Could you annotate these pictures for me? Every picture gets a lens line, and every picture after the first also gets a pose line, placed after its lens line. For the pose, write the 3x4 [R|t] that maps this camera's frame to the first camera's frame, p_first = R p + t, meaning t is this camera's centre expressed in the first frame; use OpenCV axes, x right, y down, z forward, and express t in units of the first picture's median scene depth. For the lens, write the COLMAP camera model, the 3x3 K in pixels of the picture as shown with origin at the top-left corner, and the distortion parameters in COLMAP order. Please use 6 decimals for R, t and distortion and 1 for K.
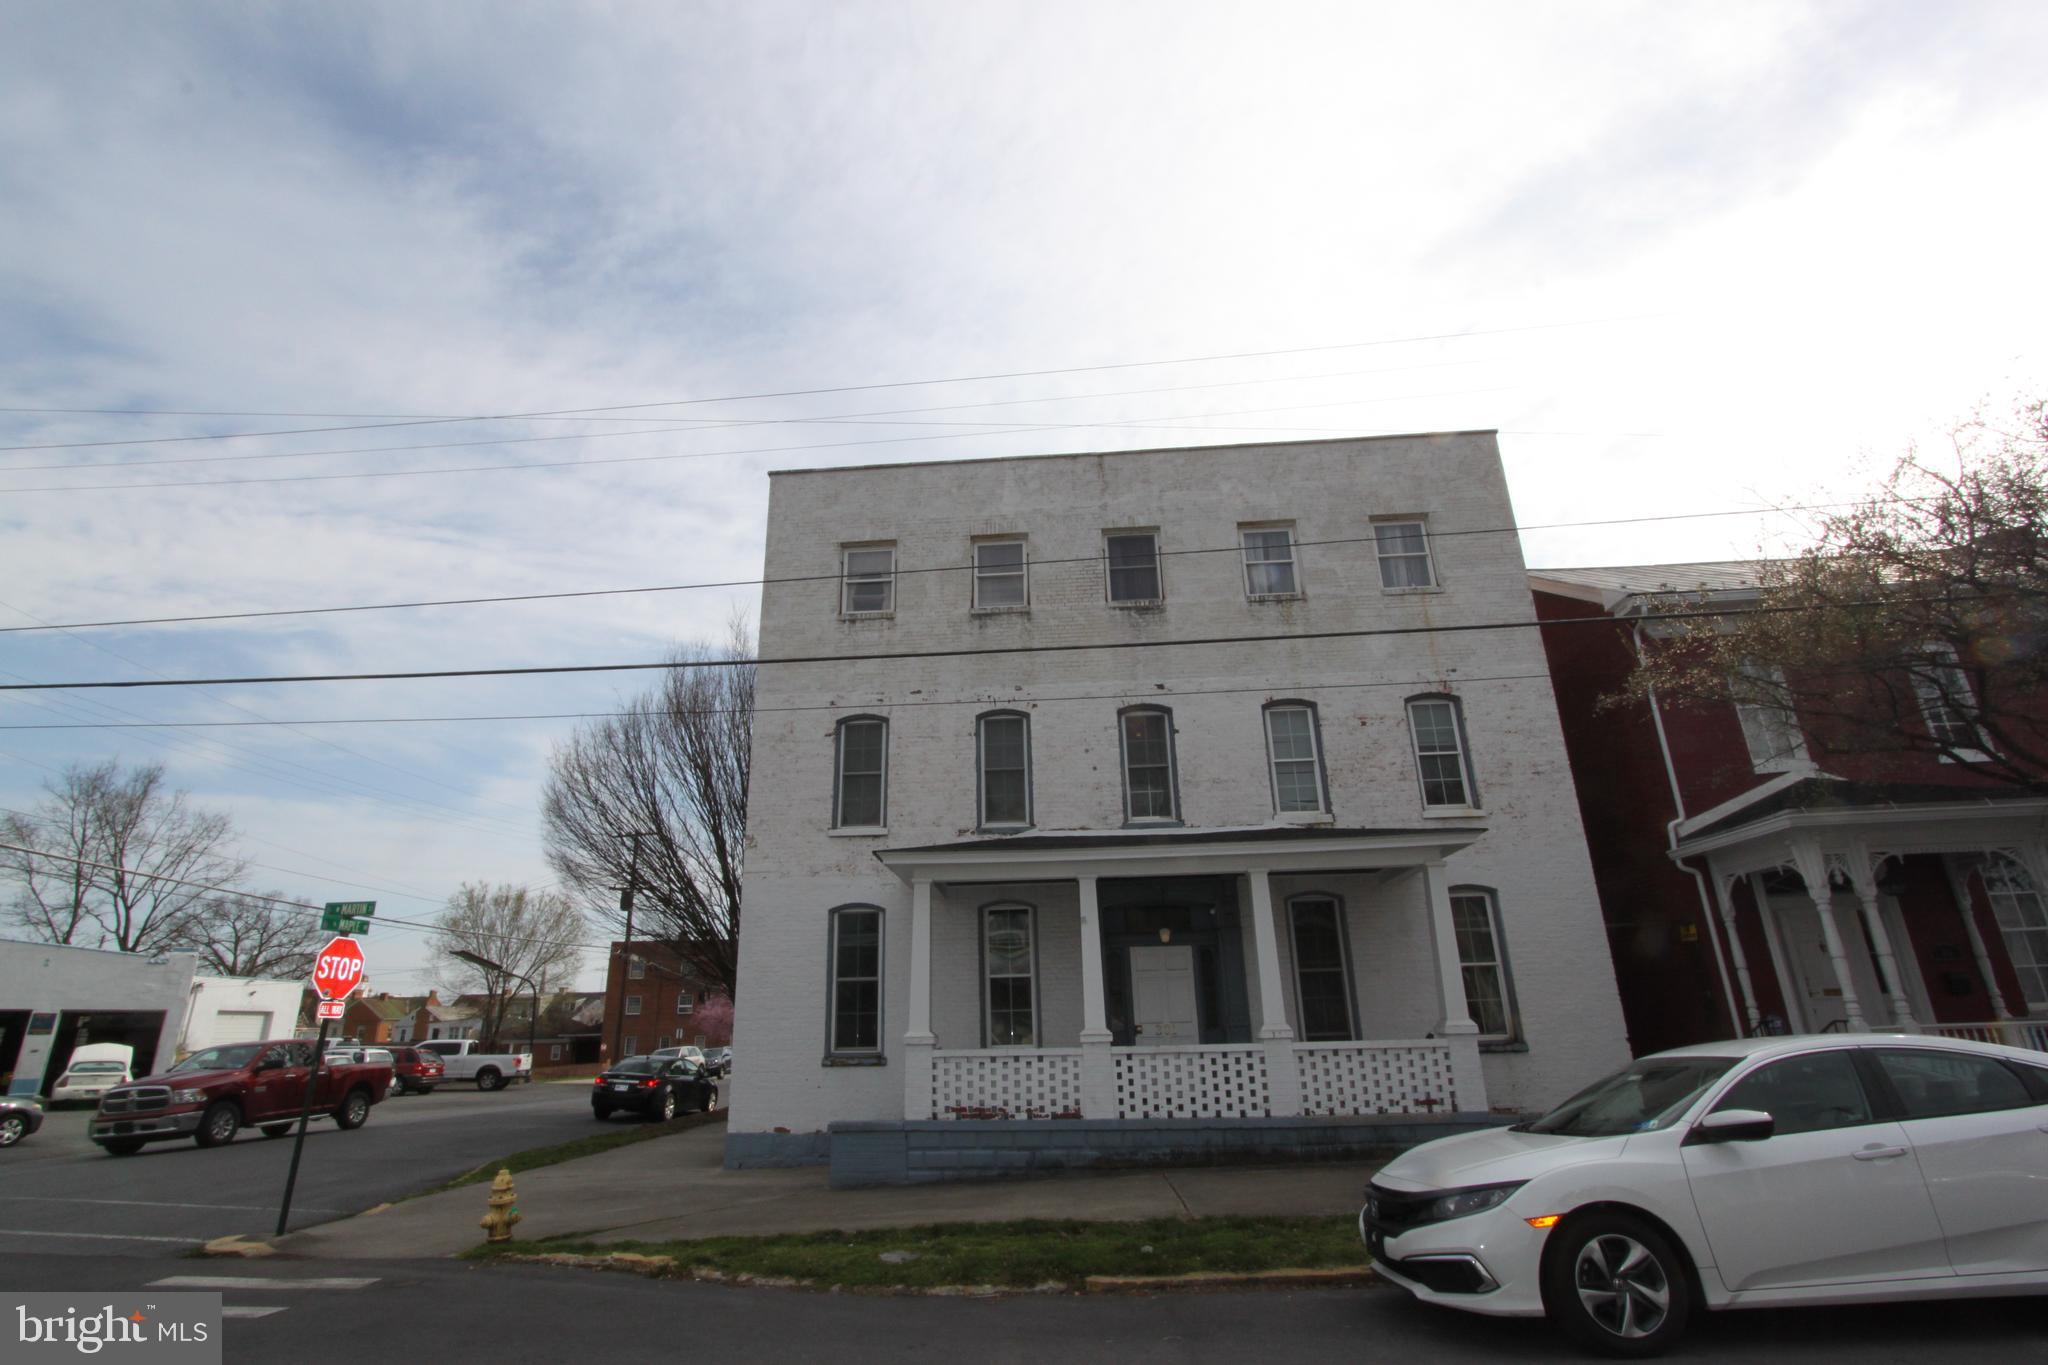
lens RADIAL K [[931.6, 0, 981.4], [0, 931.6, 687.9], [0, 0, 1]] dist [-0.019019, -0.000973]
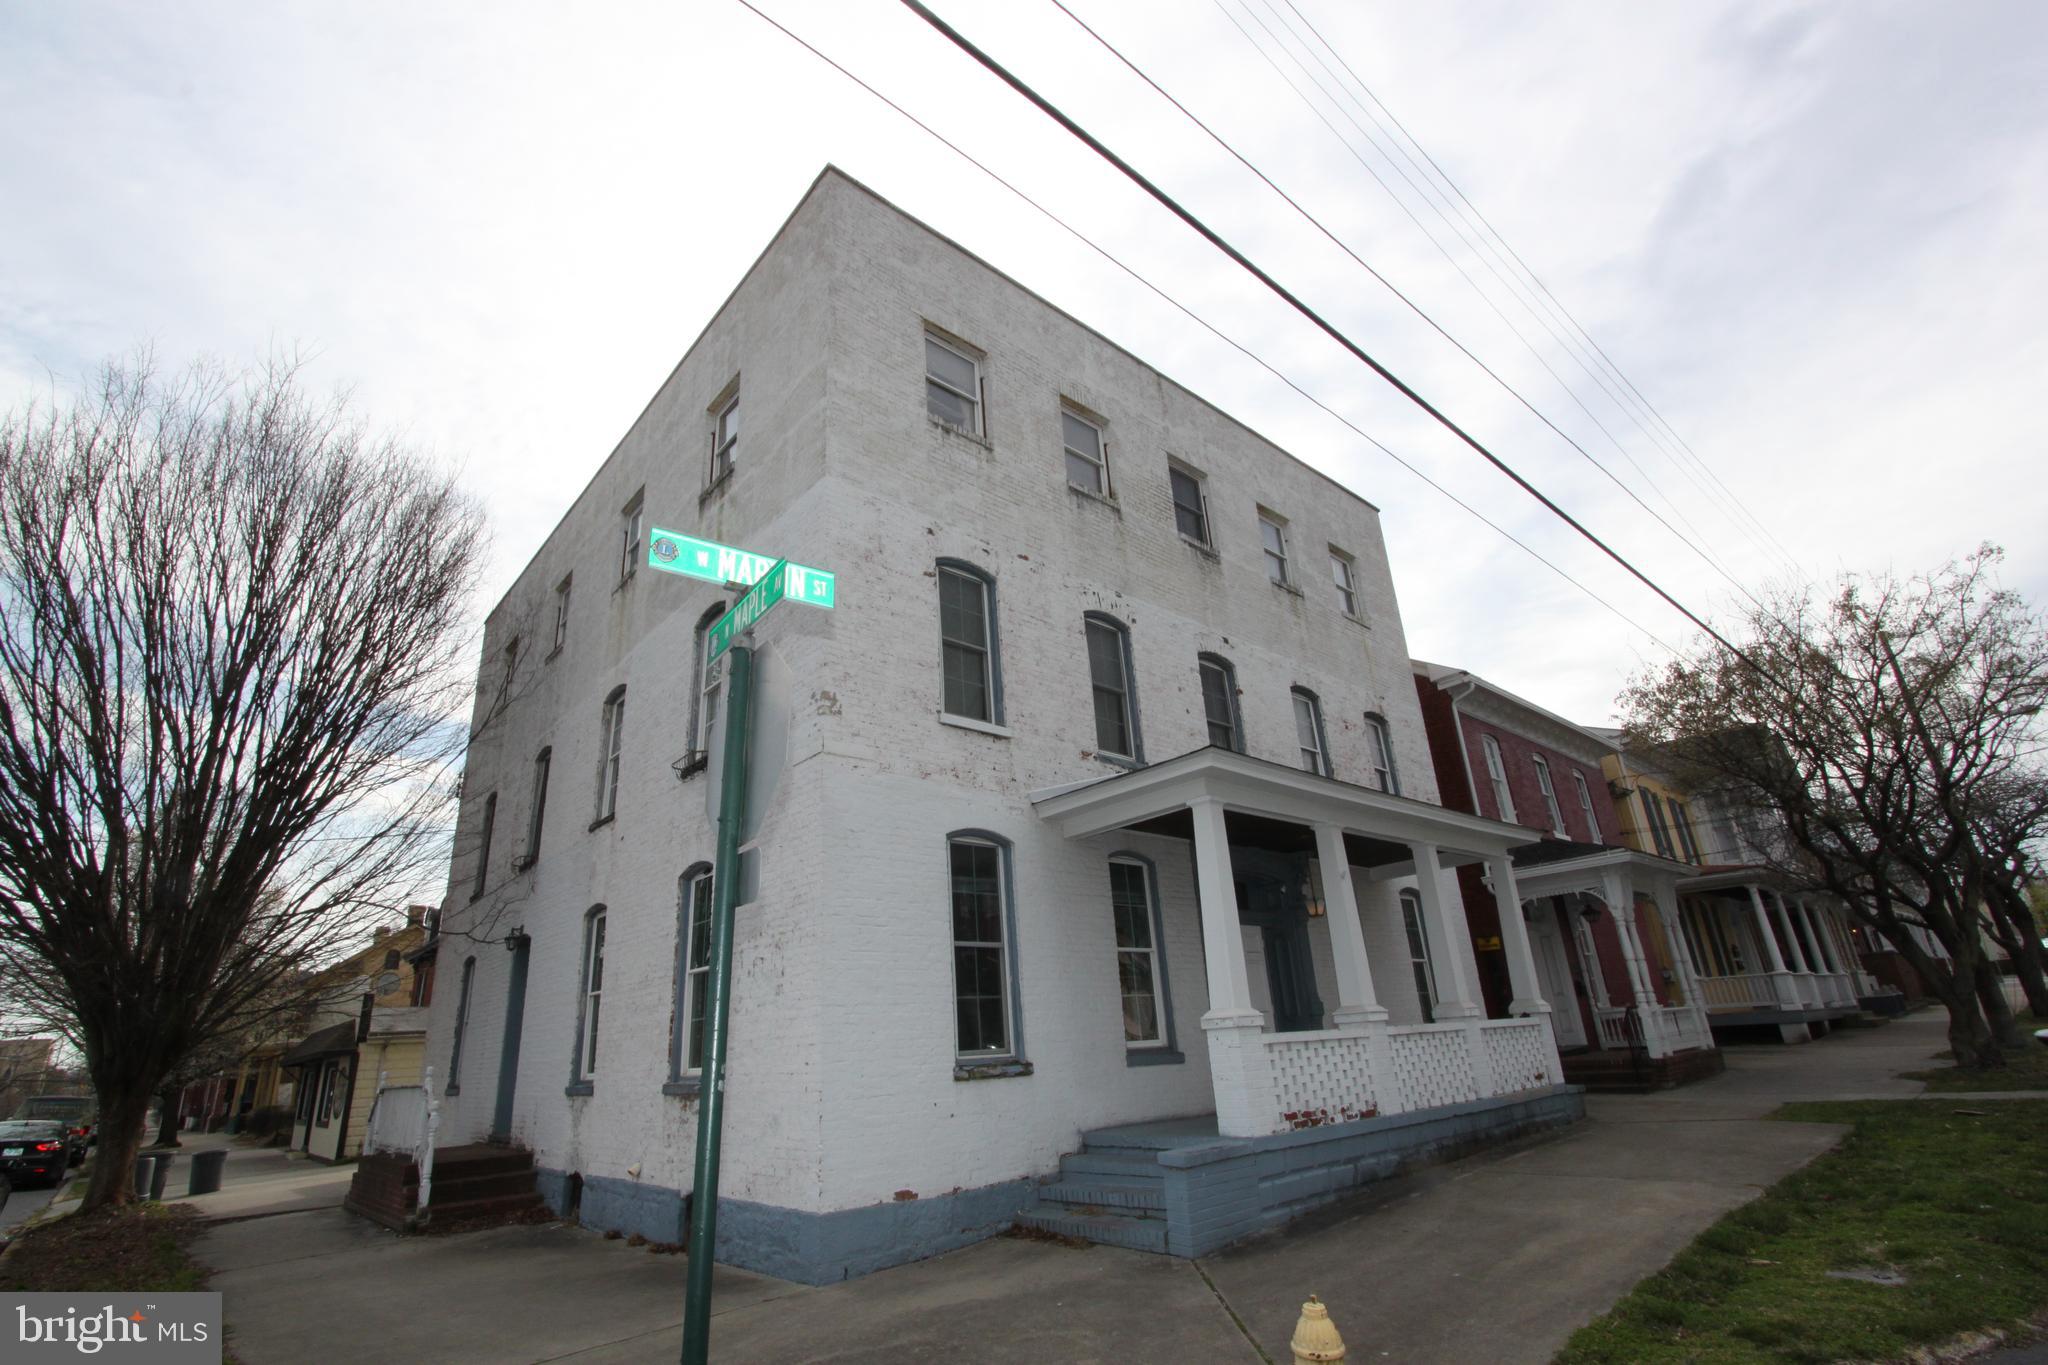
lens RADIAL K [[931.6, 0, 1018.6], [0, 931.6, 695.6], [0, 0, 1]] dist [-0.019019, -0.000973]
pose [[0.709730, 0.231004, 0.665523, -0.605424], [-0.201125, 0.971833, -0.122839, 0.227481], [-0.675153, -0.046671, 0.736200, 0.532542]]
